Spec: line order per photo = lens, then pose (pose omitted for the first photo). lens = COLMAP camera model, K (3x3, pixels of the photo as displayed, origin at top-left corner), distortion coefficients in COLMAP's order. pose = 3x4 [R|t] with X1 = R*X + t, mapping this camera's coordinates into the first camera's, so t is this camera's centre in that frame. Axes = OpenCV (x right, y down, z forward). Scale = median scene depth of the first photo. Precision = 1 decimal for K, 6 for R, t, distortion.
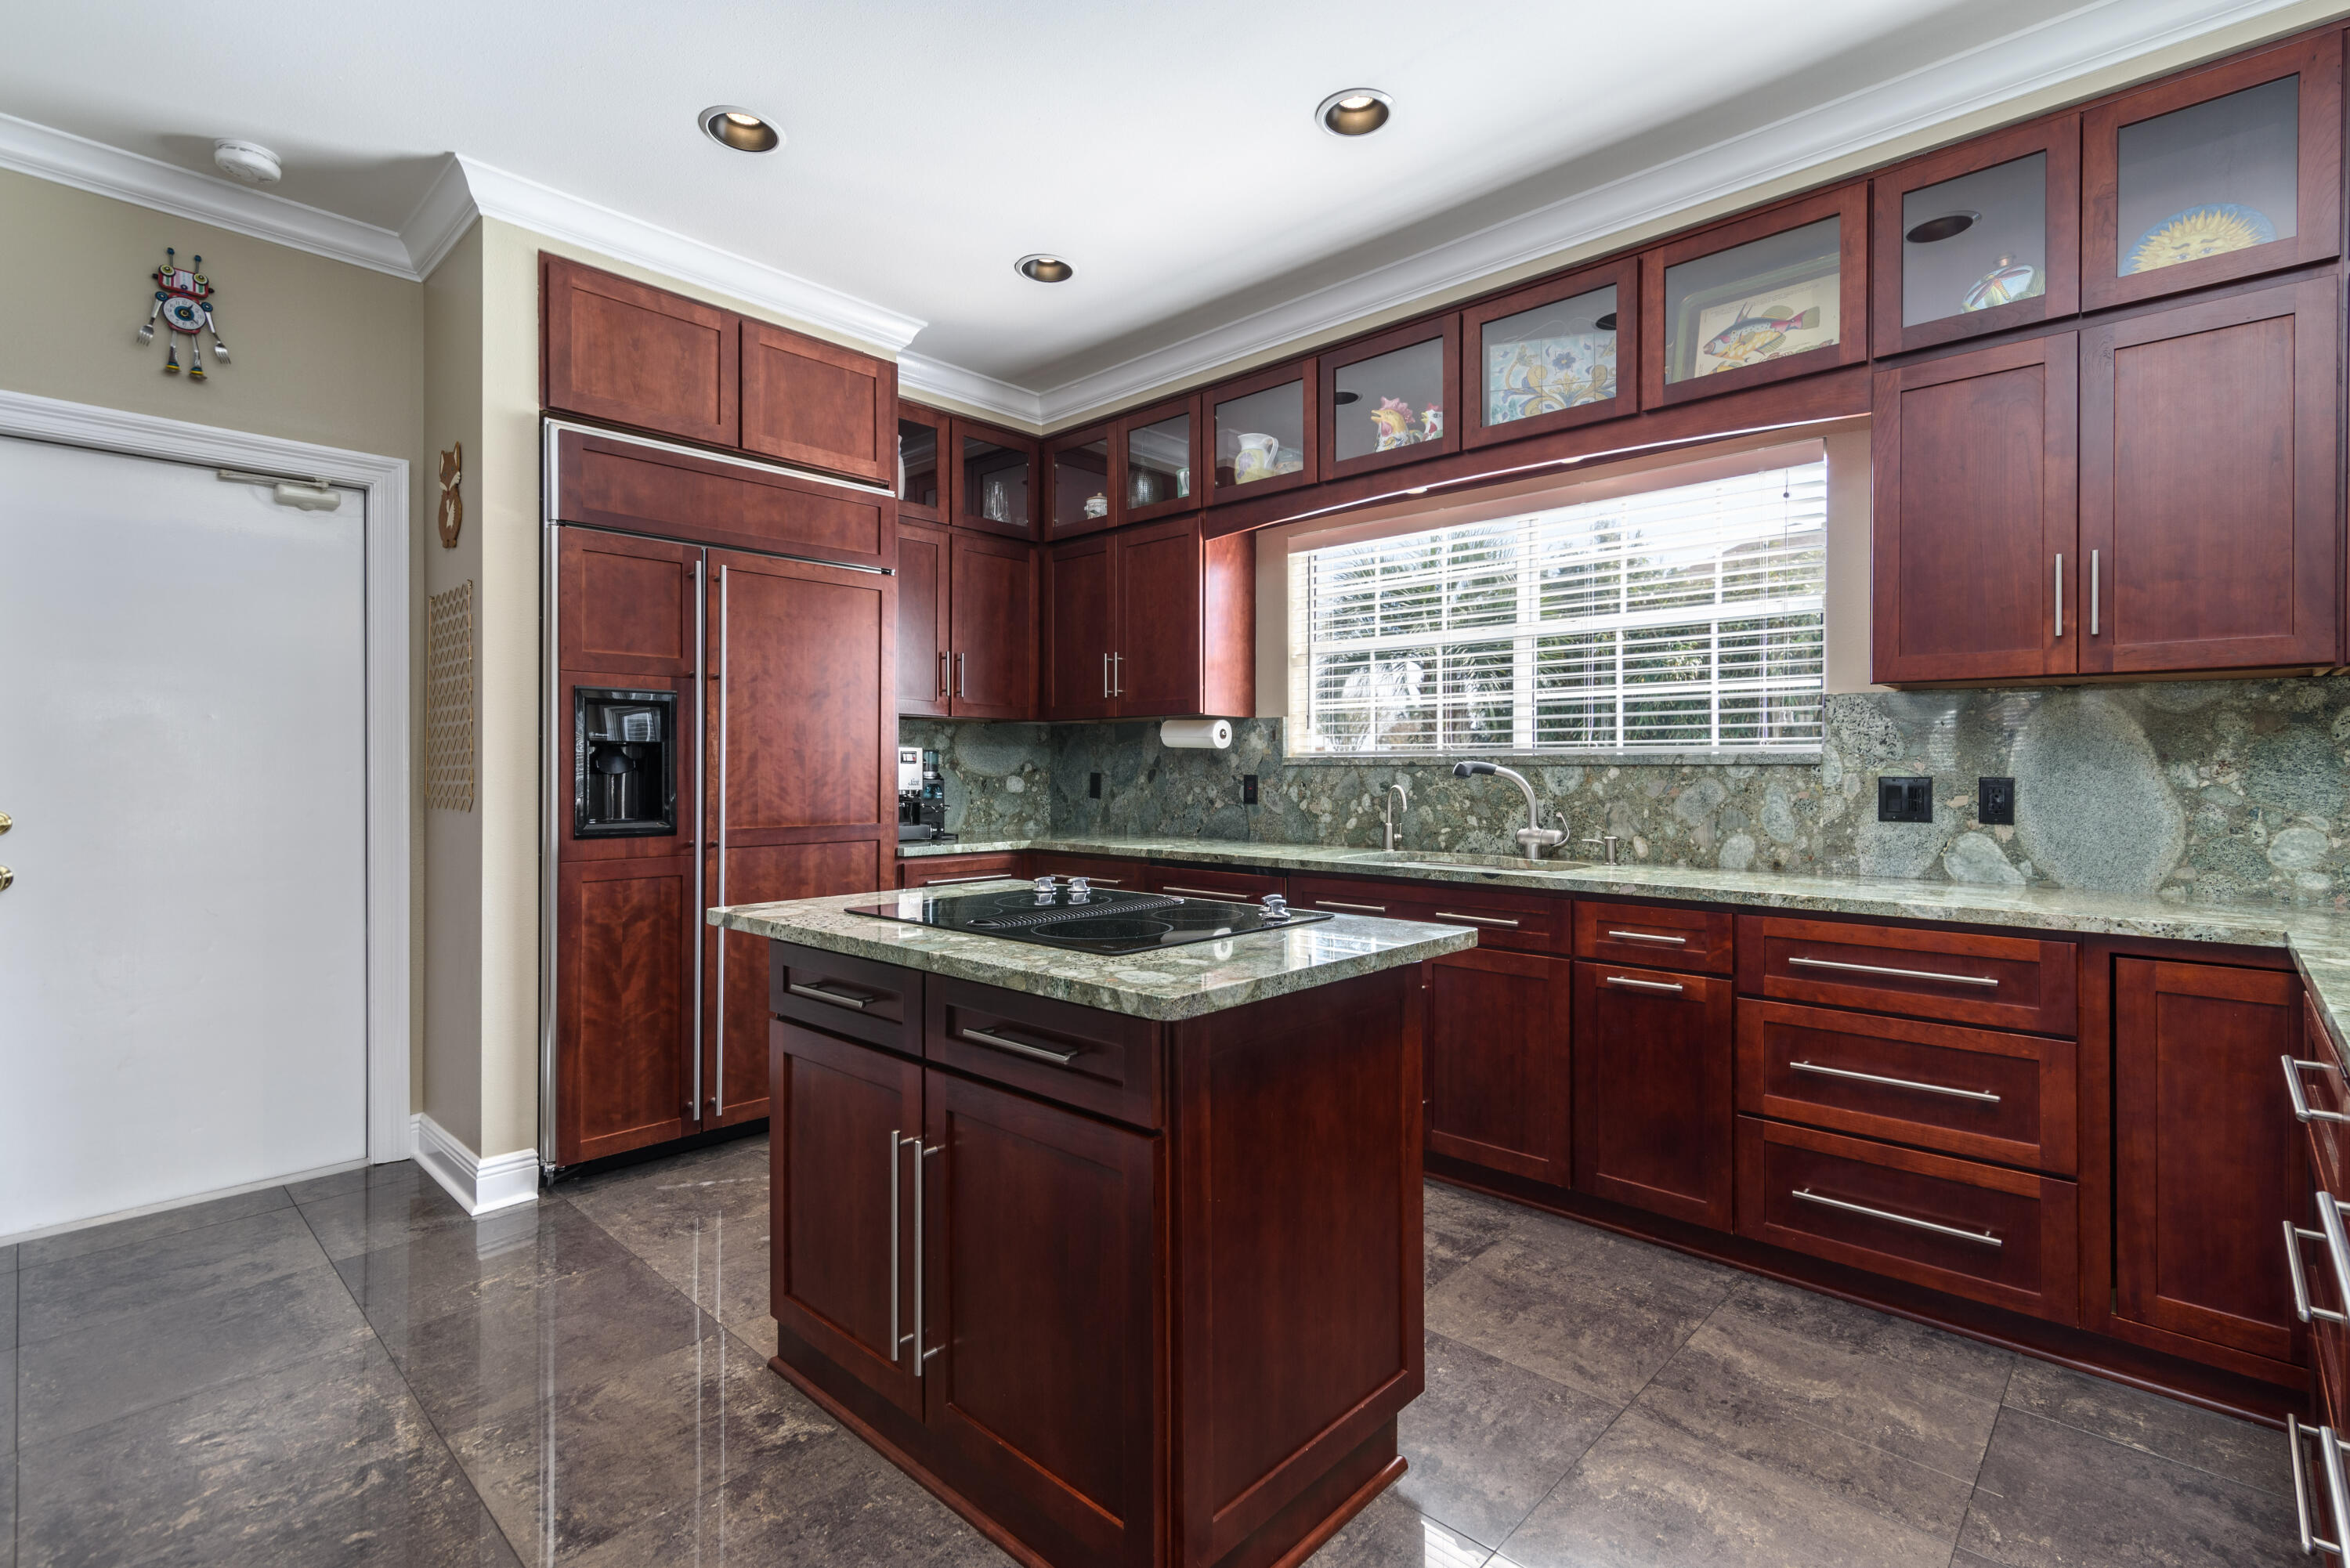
lens RADIAL K [[1067.1, 0, 1193.9], [0, 1067.1, 779.1], [0, 0, 1]] dist [0.014144, -0.002117]
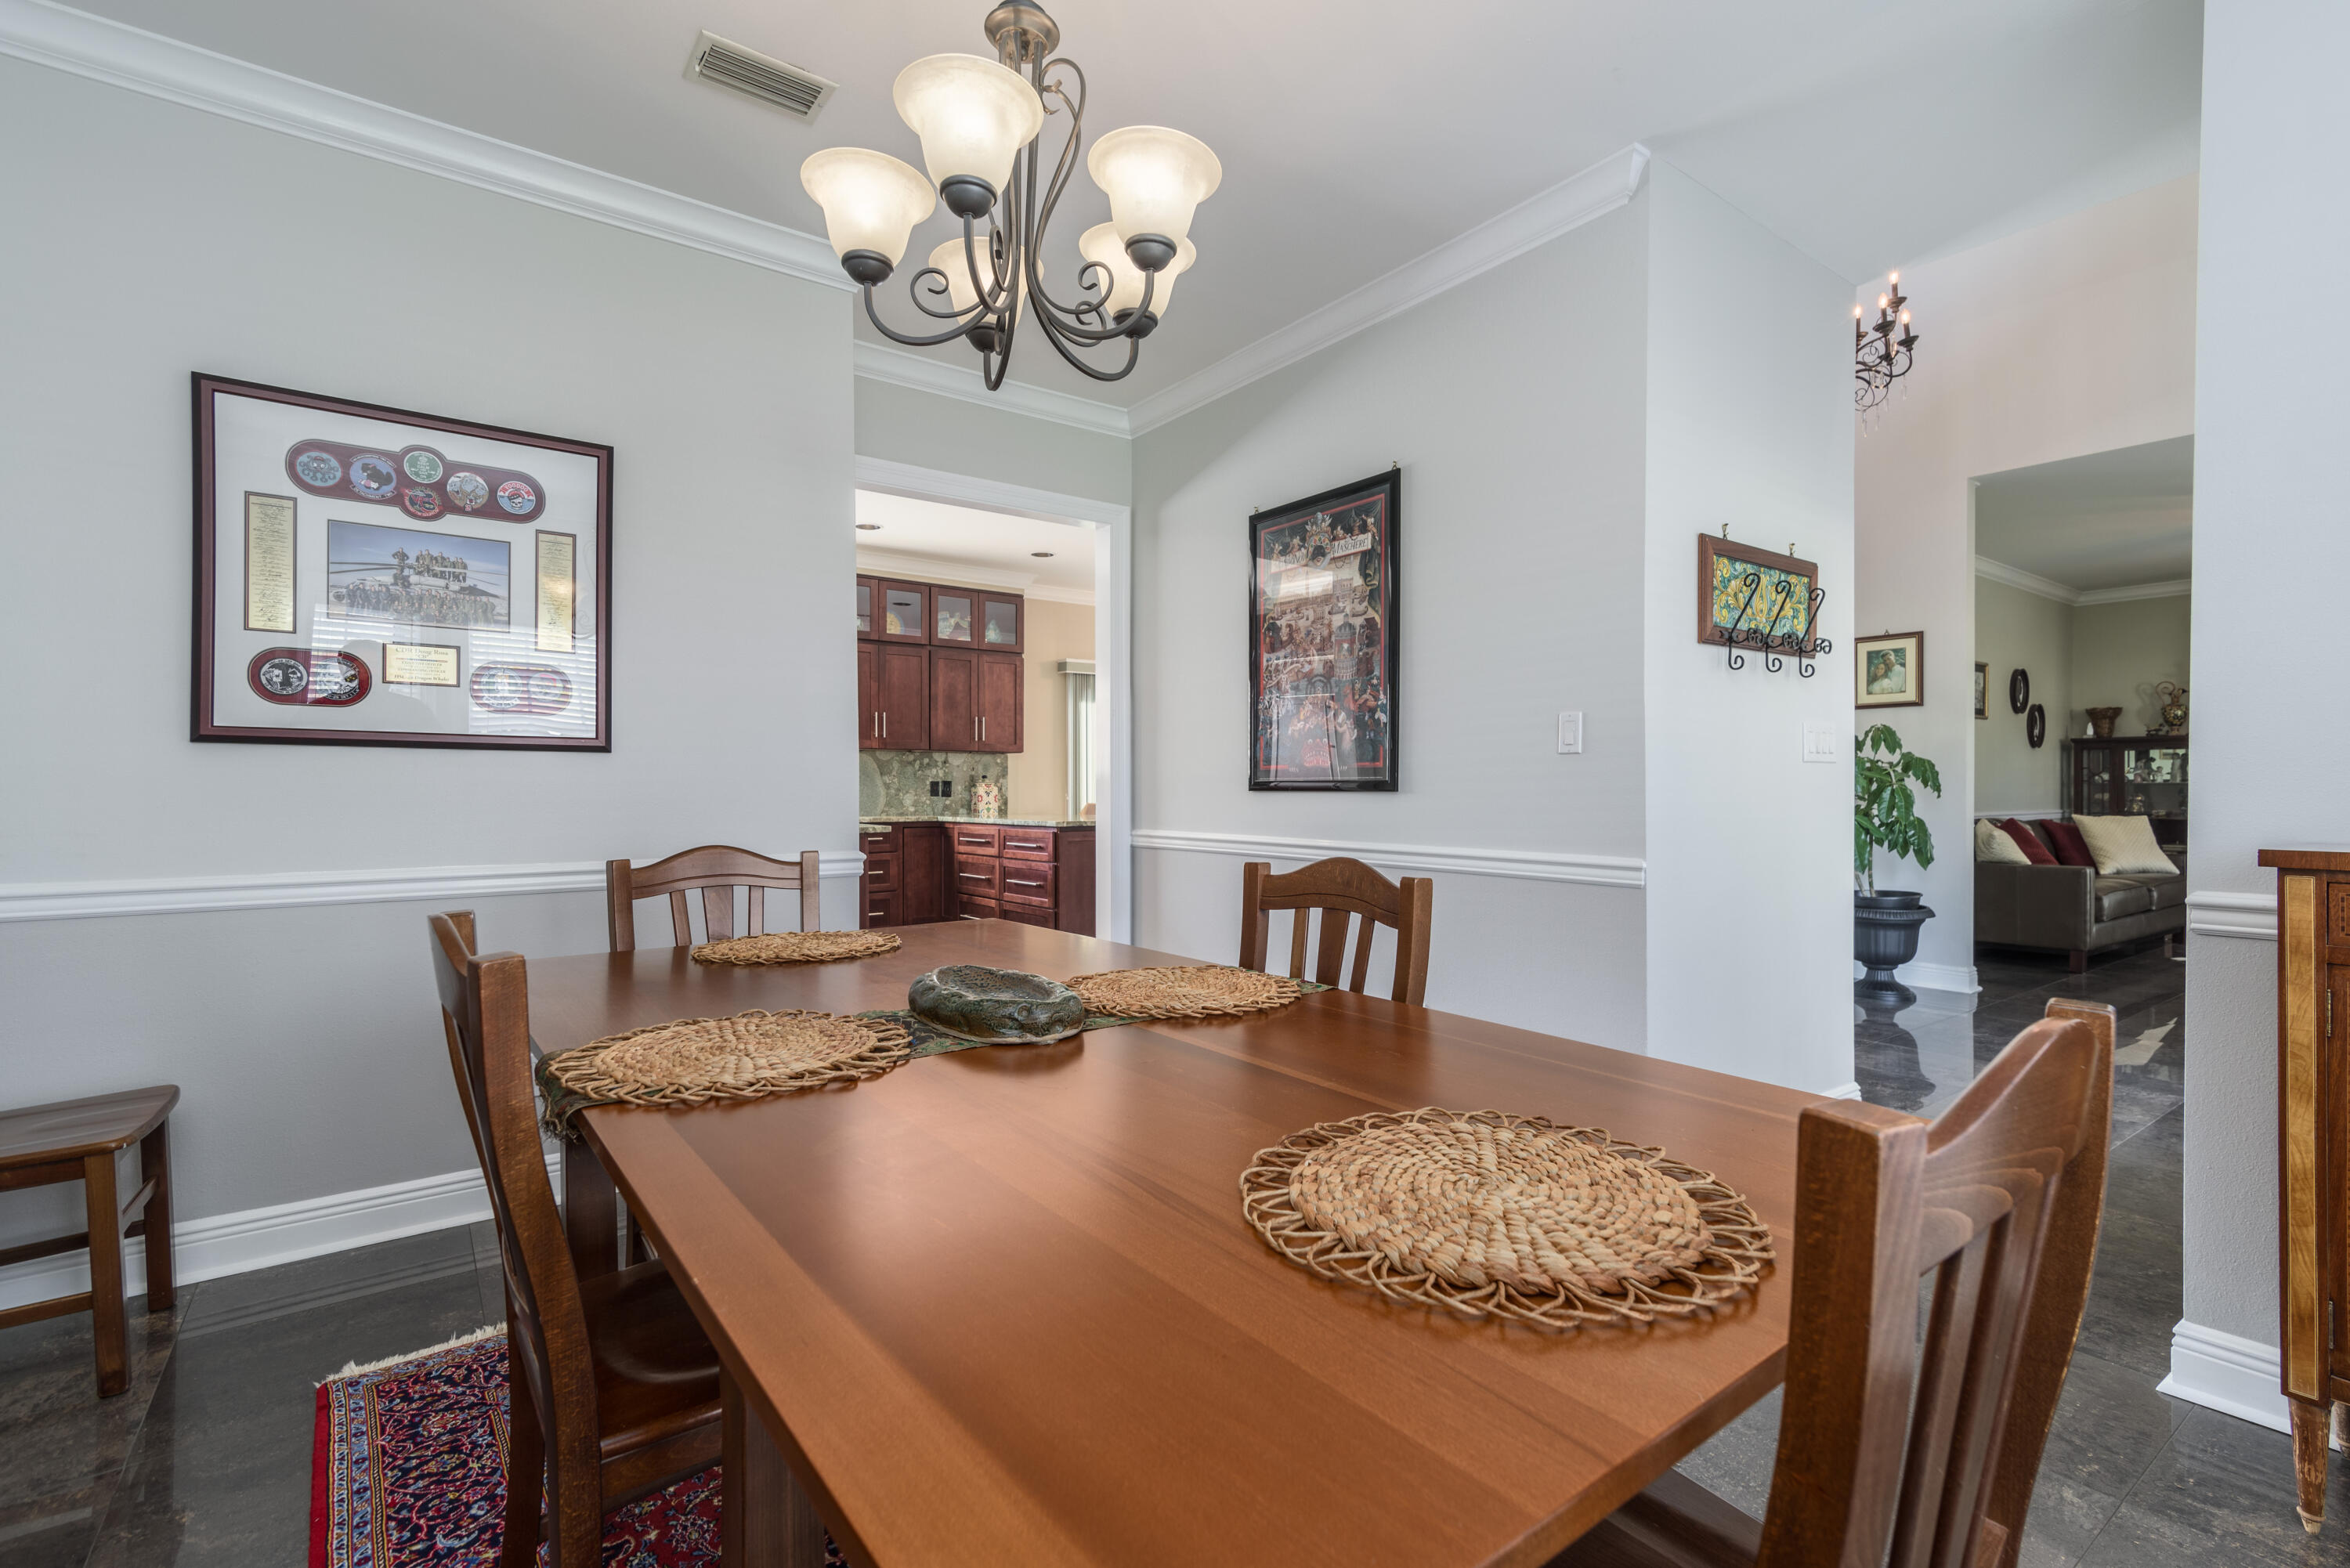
lens RADIAL K [[1067.1, 0, 1189.4], [0, 1067.1, 793.9], [0, 0, 1]] dist [0.014144, -0.002117]
pose [[0.185489, -0.009657, 0.982599, -1.610316], [0.011771, 0.999902, 0.007605, 0.020545], [-0.982576, 0.010155, 0.185585, -0.397685]]
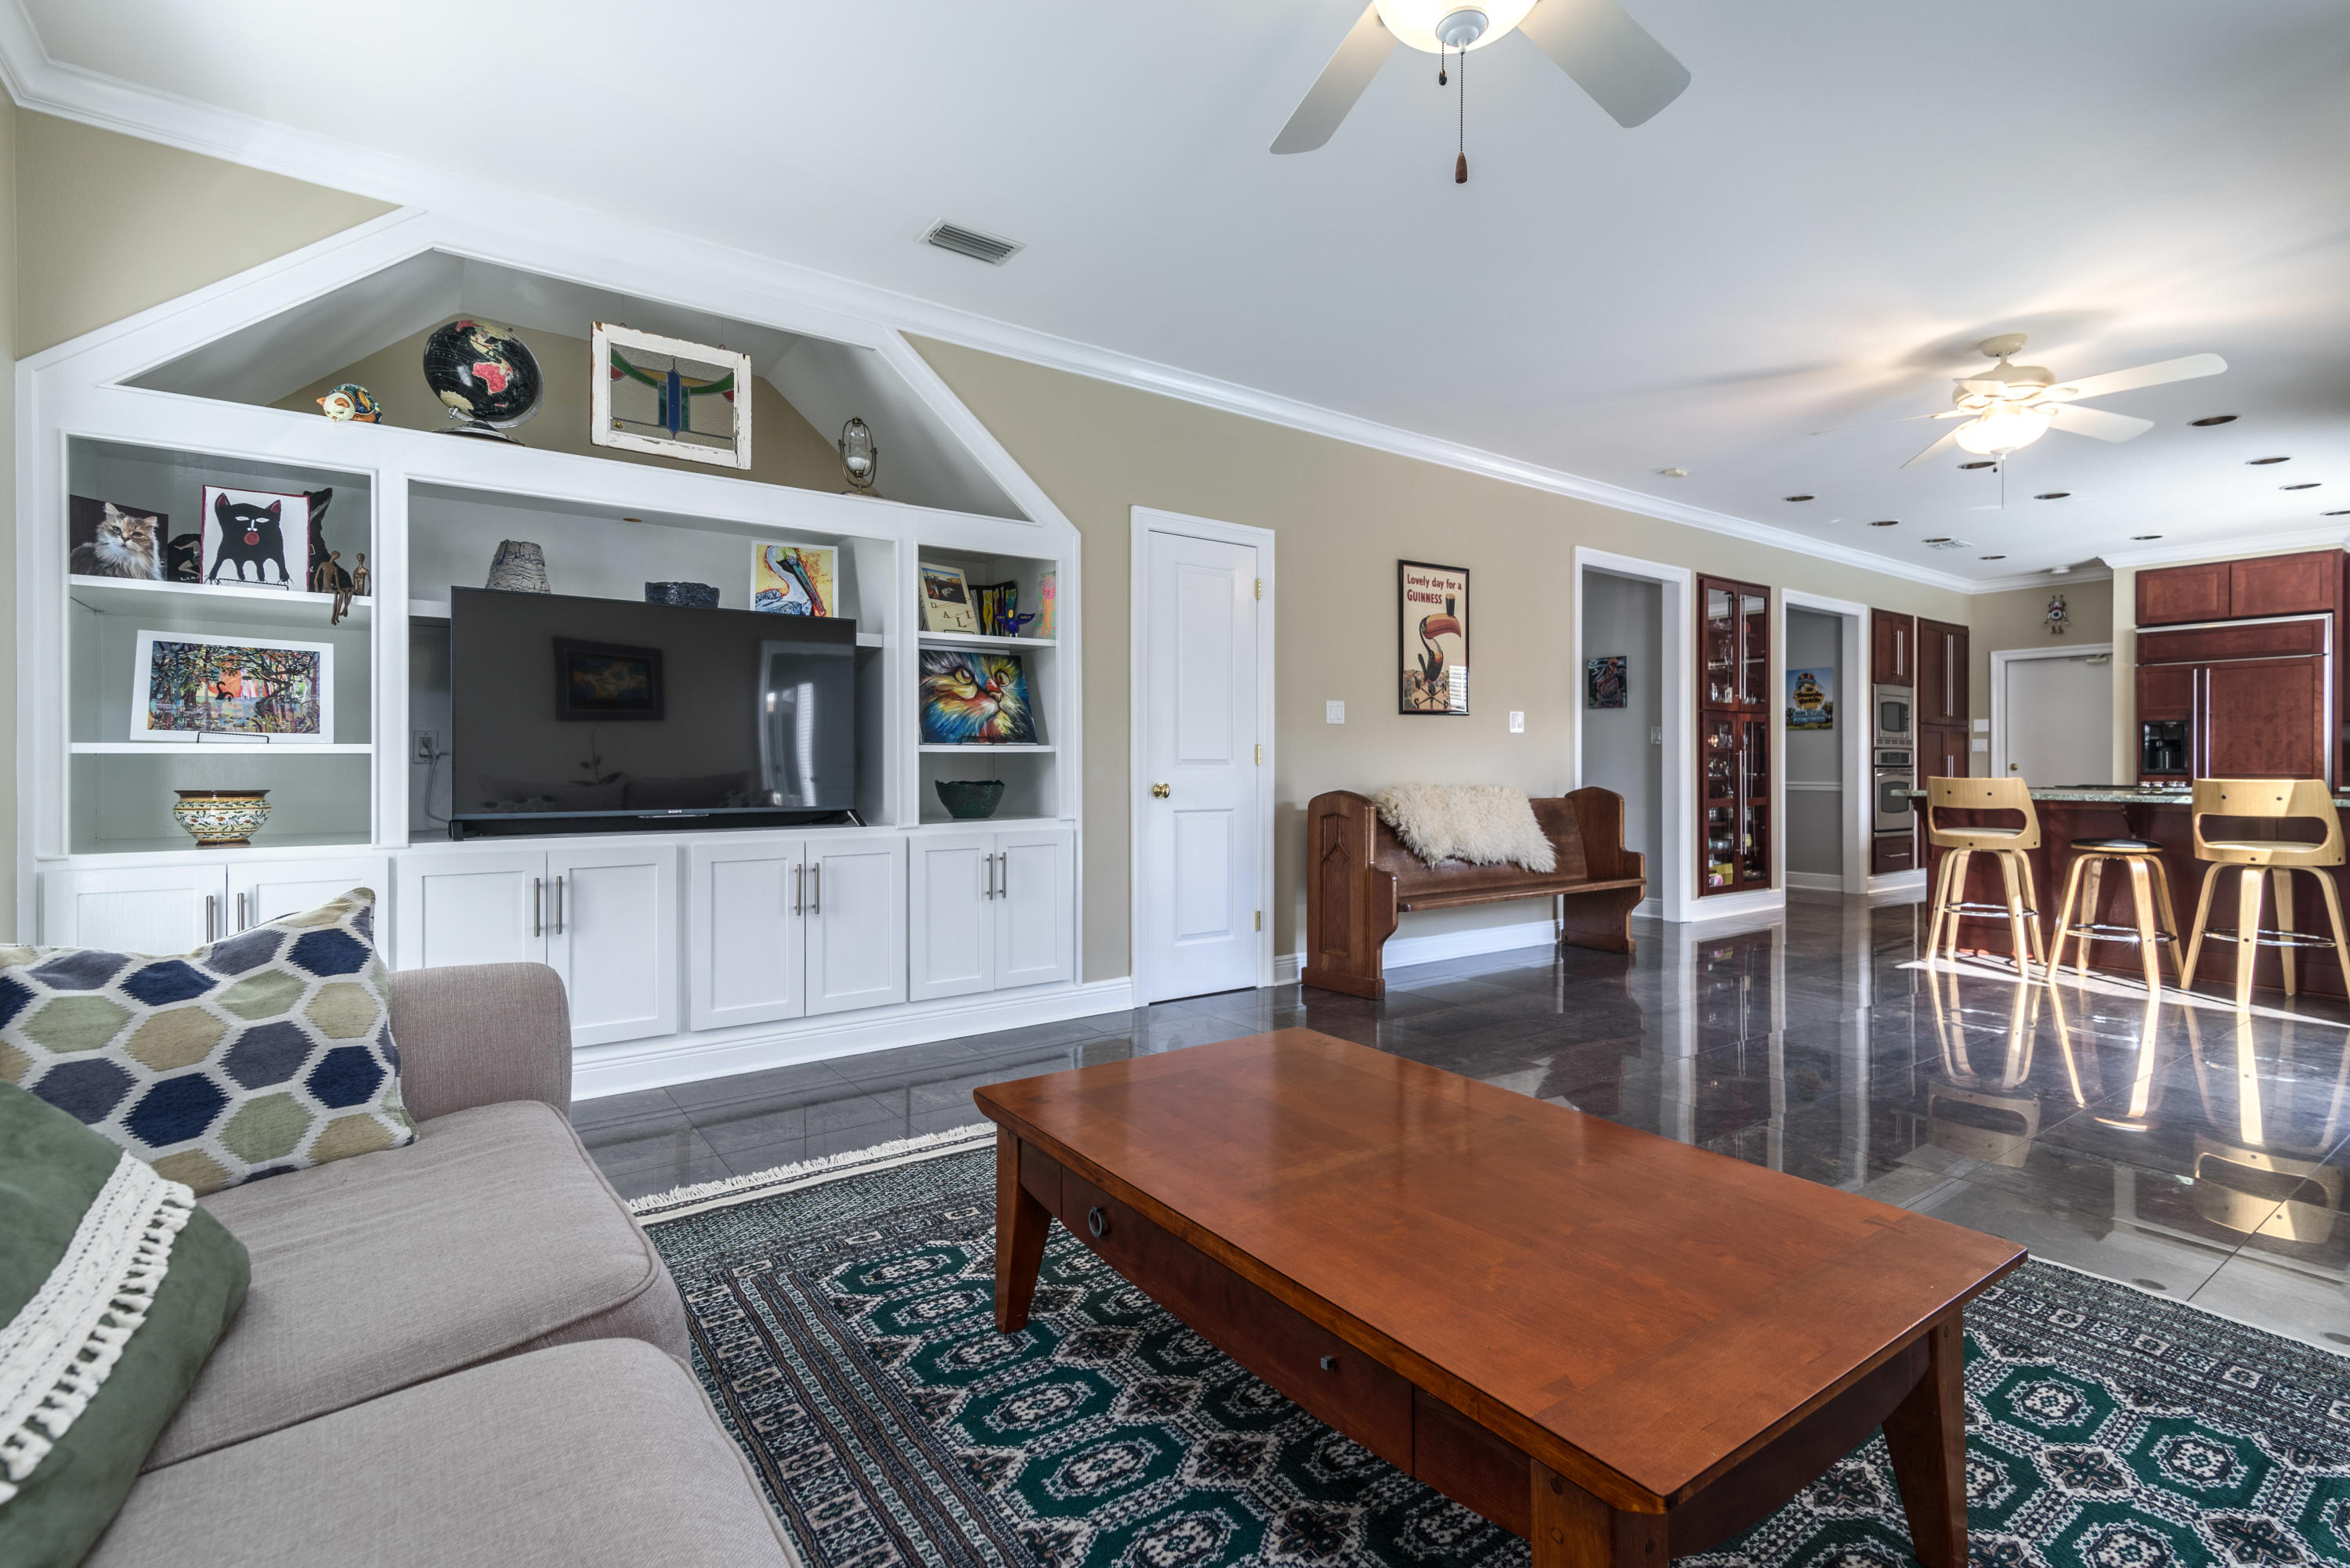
lens RADIAL K [[1067.1, 0, 1191.3], [0, 1067.1, 763.7], [0, 0, 1]] dist [0.014144, -0.002117]
pose [[-0.194739, -0.002941, -0.980851, 2.559130], [-0.011434, 0.999934, -0.000728, 0.054860], [0.980789, 0.011073, -0.194759, -0.867865]]
